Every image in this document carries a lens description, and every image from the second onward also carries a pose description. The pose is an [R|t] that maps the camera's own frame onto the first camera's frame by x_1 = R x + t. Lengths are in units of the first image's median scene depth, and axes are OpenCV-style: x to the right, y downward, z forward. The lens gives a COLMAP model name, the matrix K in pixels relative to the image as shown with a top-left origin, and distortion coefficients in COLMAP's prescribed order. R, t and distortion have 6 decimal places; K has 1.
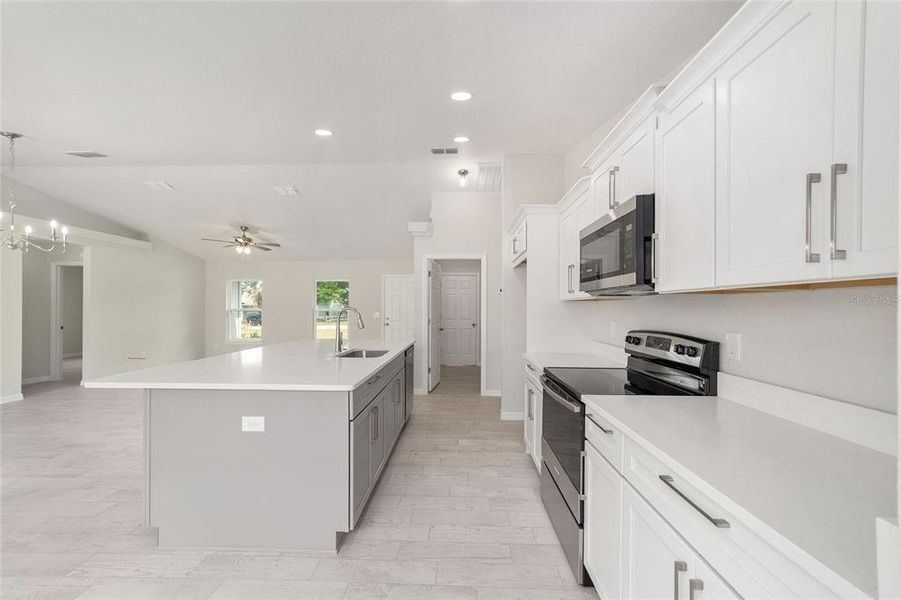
lens RADIAL K [[345.4, 0, 447.6], [0, 345.4, 302.1], [0, 0, 1]] dist [-0.003446, 0.000244]
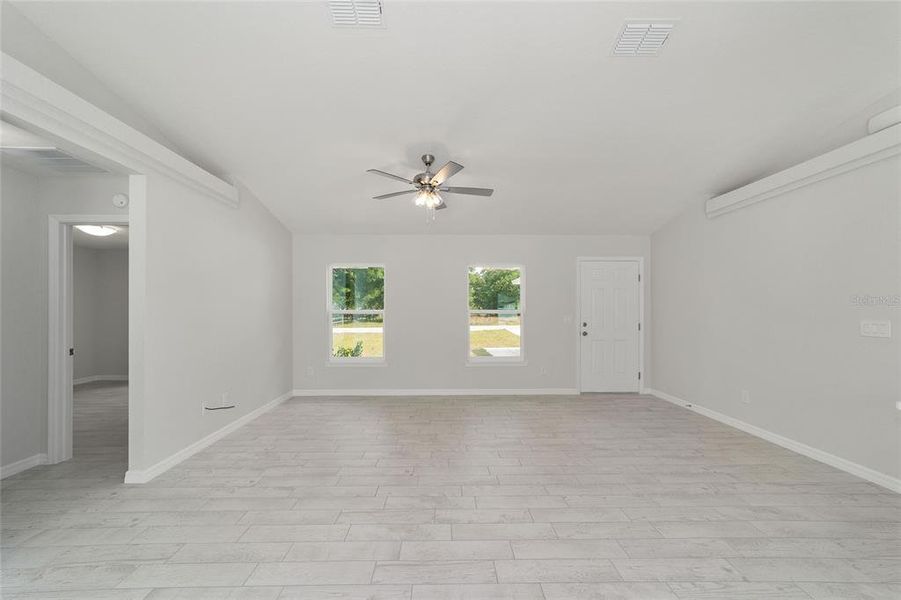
lens RADIAL K [[345.4, 0, 447.6], [0, 345.4, 302.1], [0, 0, 1]] dist [-0.003446, 0.000244]
pose [[0.998469, -0.002623, 0.055256, -0.599181], [0.003002, 0.999973, -0.006776, 0.011590], [-0.055236, 0.006932, 0.998449, 0.471140]]
